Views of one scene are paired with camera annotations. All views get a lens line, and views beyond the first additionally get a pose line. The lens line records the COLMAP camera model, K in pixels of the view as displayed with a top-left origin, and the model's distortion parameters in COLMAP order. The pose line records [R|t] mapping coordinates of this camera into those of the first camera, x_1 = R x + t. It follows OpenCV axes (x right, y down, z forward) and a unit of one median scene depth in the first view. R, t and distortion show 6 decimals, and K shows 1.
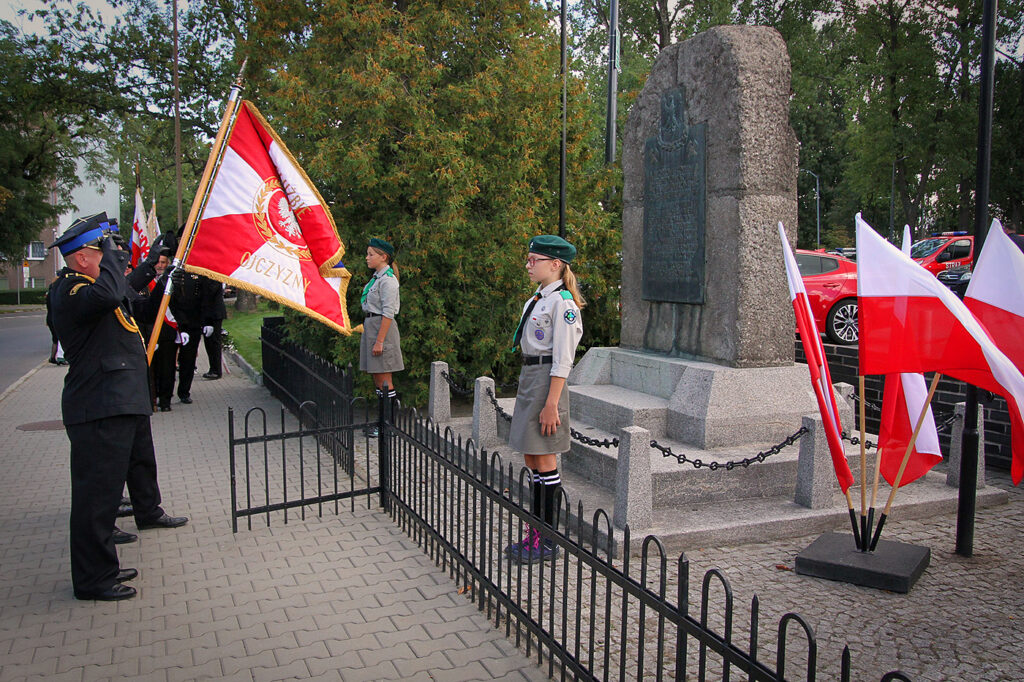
lens RADIAL K [[937.1, 0, 498.4], [0, 937.1, 372.7], [0, 0, 1]] dist [-0.137878, 0.132759]
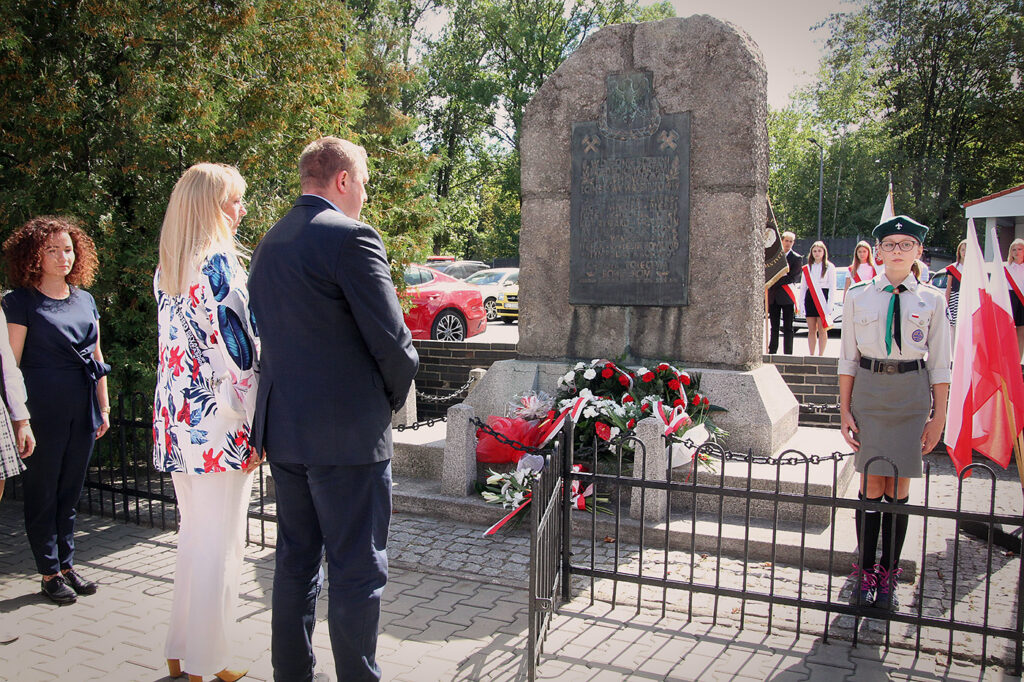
lens RADIAL K [[898.0, 0, 488.2], [0, 898.0, 366.3], [0, 0, 1]] dist [-0.129492, 0.126254]
pose [[0.731658, -0.049731, 0.679855, -0.525287], [0.068444, 0.997655, -0.000682, -0.025554], [-0.678227, 0.047031, 0.733346, 0.466129]]
